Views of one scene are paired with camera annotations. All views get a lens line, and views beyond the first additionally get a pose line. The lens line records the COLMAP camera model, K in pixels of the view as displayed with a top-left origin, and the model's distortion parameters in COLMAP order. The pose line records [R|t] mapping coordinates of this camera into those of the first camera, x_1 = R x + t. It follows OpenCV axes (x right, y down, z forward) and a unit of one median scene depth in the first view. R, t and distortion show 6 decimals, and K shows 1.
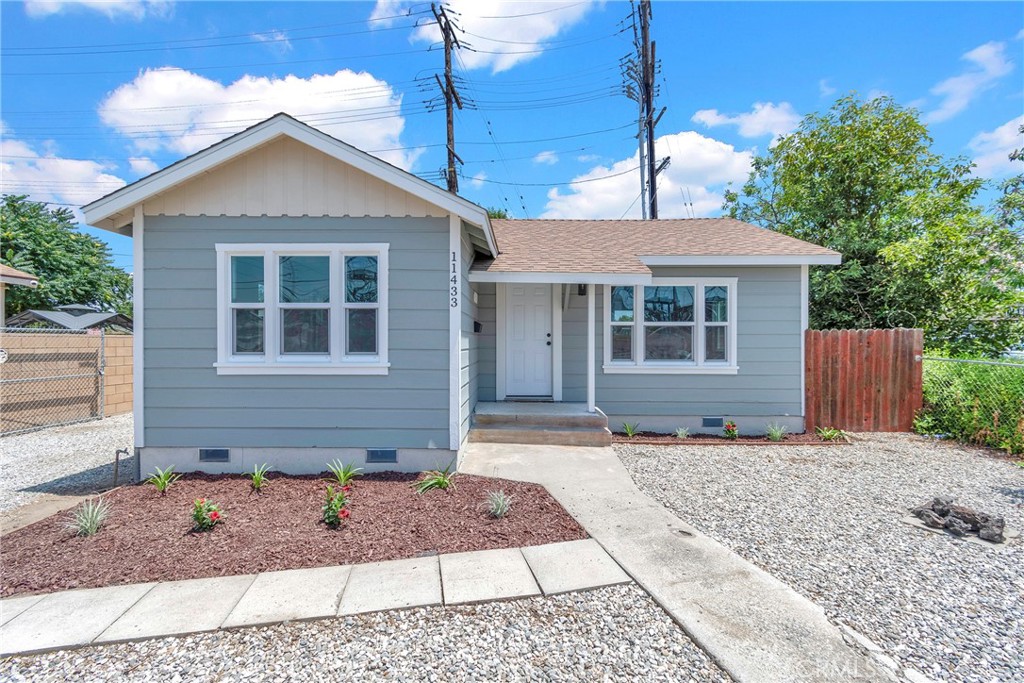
lens RADIAL K [[455.7, 0, 512.3], [0, 455.7, 342.4], [0, 0, 1]] dist [0.003854, -0.001515]
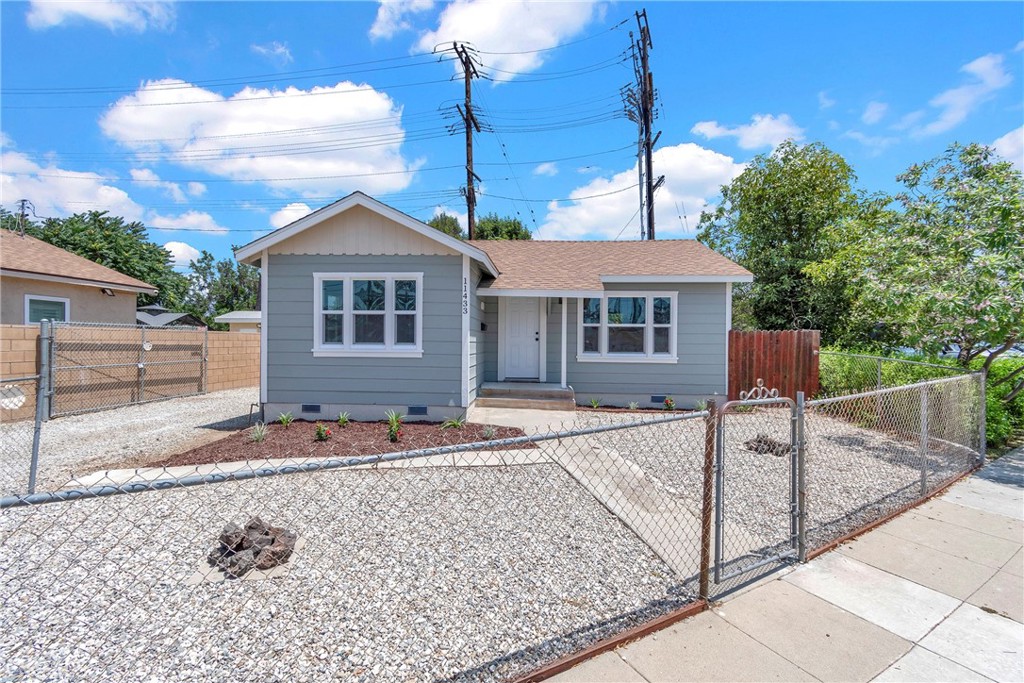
lens RADIAL K [[455.7, 0, 511.2], [0, 455.7, 343.1], [0, 0, 1]] dist [0.003854, -0.001515]
pose [[0.998880, 0.007762, -0.046667, 0.068399], [-0.007680, 0.999969, 0.001926, 0.011260], [0.046680, -0.001566, 0.998909, -0.361263]]
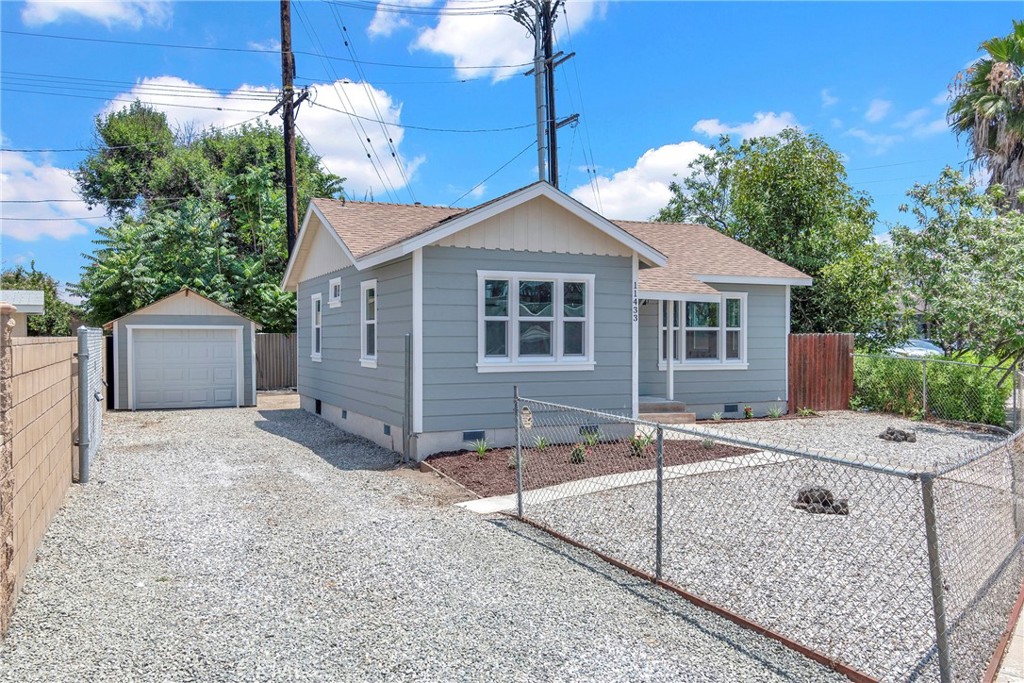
lens RADIAL K [[830.5, 0, 515.0], [0, 830.5, 344.5], [0, 0, 1]] dist [0.000975, 0.005460]
pose [[0.900827, -0.004429, 0.434155, -1.081505], [0.000355, 0.999955, 0.009465, -0.020574], [-0.434177, -0.008372, 0.900789, -0.788490]]
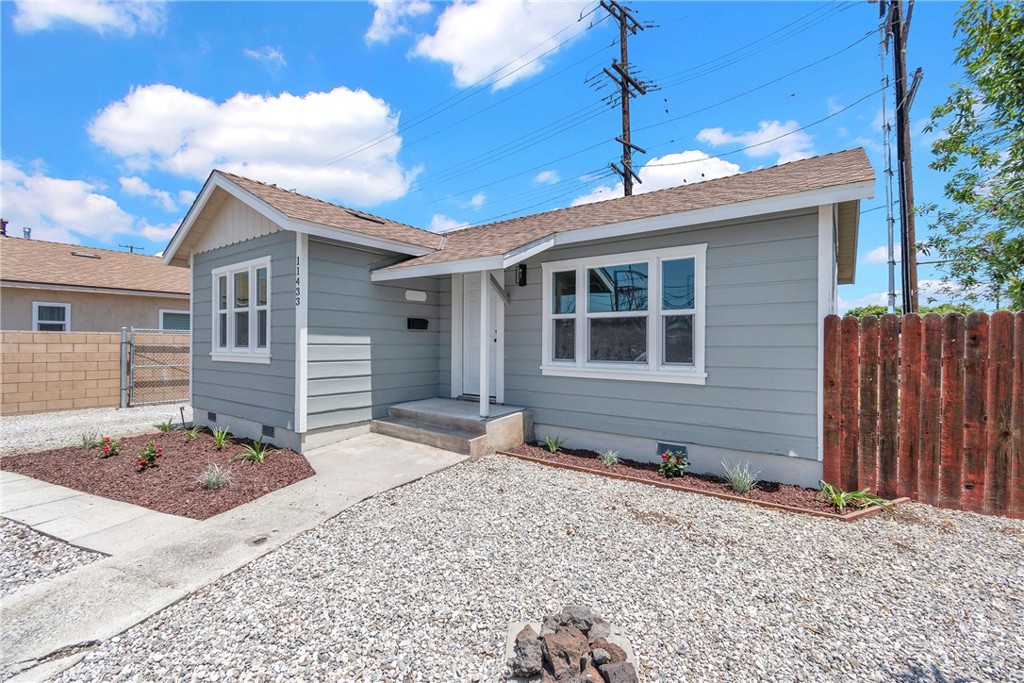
lens RADIAL K [[455.7, 0, 508.7], [0, 455.7, 337.4], [0, 0, 1]] dist [0.003854, -0.001515]
pose [[0.808123, -0.005006, -0.588993, 0.658513], [-0.005325, 0.999861, -0.015805, 0.011048], [0.588990, 0.015909, 0.807984, 0.272232]]
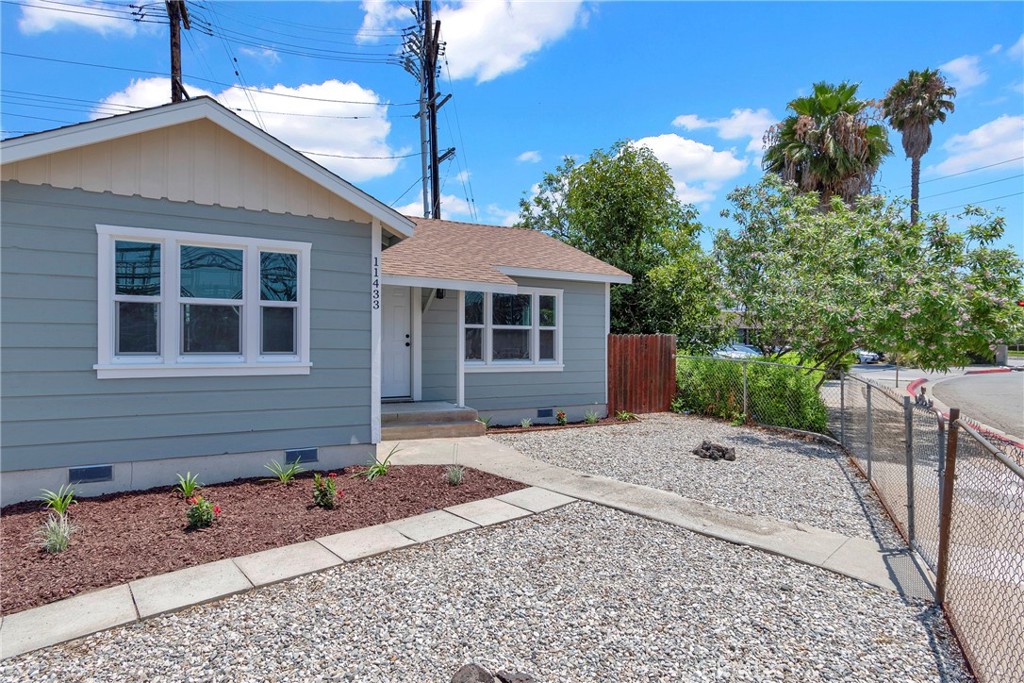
lens RADIAL K [[567.7, 0, 518.9], [0, 567.7, 345.4], [0, 0, 1]] dist [-0.002122, 0.001694]
pose [[0.863511, 0.002979, 0.504321, -0.347683], [-0.003055, 0.999995, -0.000676, 0.004658], [-0.504321, -0.000957, 0.863516, -0.213415]]
